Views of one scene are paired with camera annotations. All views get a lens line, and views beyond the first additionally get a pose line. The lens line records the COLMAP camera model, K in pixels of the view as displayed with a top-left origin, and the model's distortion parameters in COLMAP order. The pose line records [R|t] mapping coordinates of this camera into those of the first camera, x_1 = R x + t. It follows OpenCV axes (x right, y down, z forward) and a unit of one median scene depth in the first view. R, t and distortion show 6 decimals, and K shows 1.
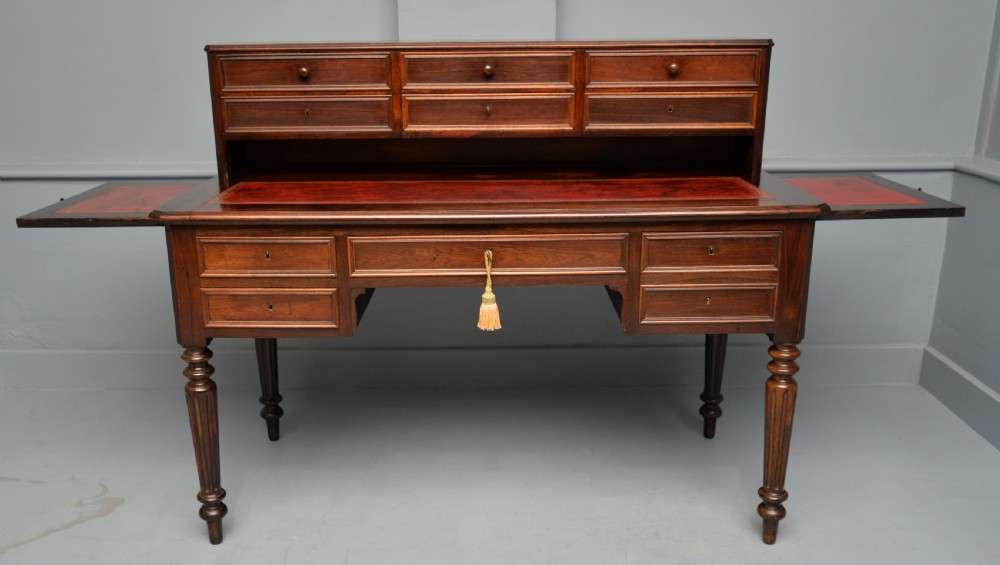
lens RADIAL K [[900.0, 0, 454.1], [0, 900.0, 307.0], [0, 0, 1]] dist [-0.032715, 0.051295]
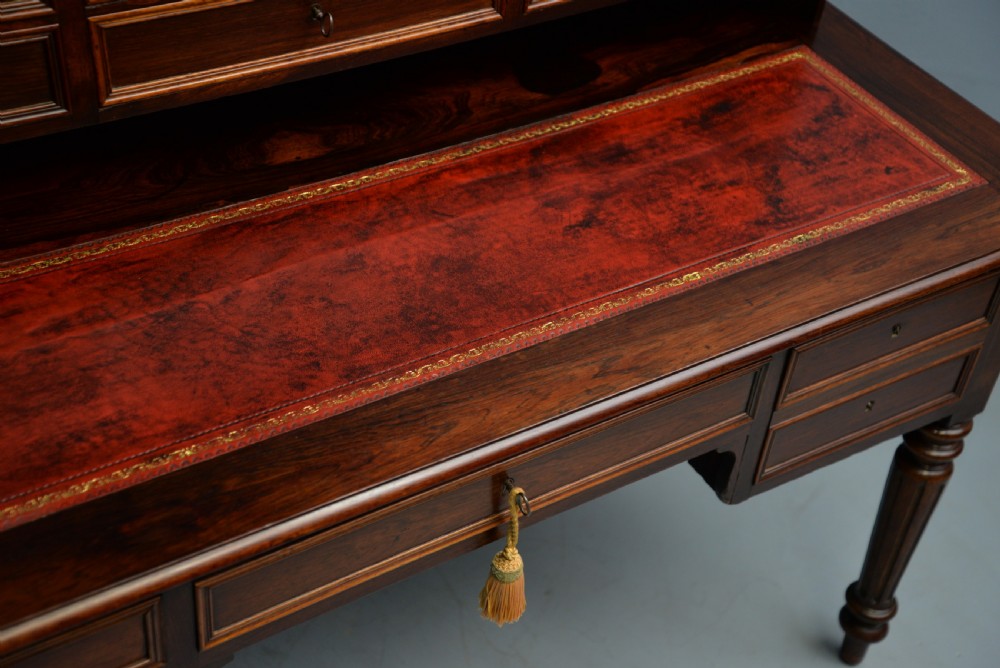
lens RADIAL K [[1499.8, 0, 499.0], [0, 1499.8, 344.2], [0, 0, 1]] dist [0.285386, 0.000000]
pose [[0.836189, -0.302303, 0.457604, -0.236836], [0.064249, 0.882621, 0.465674, -0.393710], [-0.544666, -0.359991, 0.757460, 0.418491]]
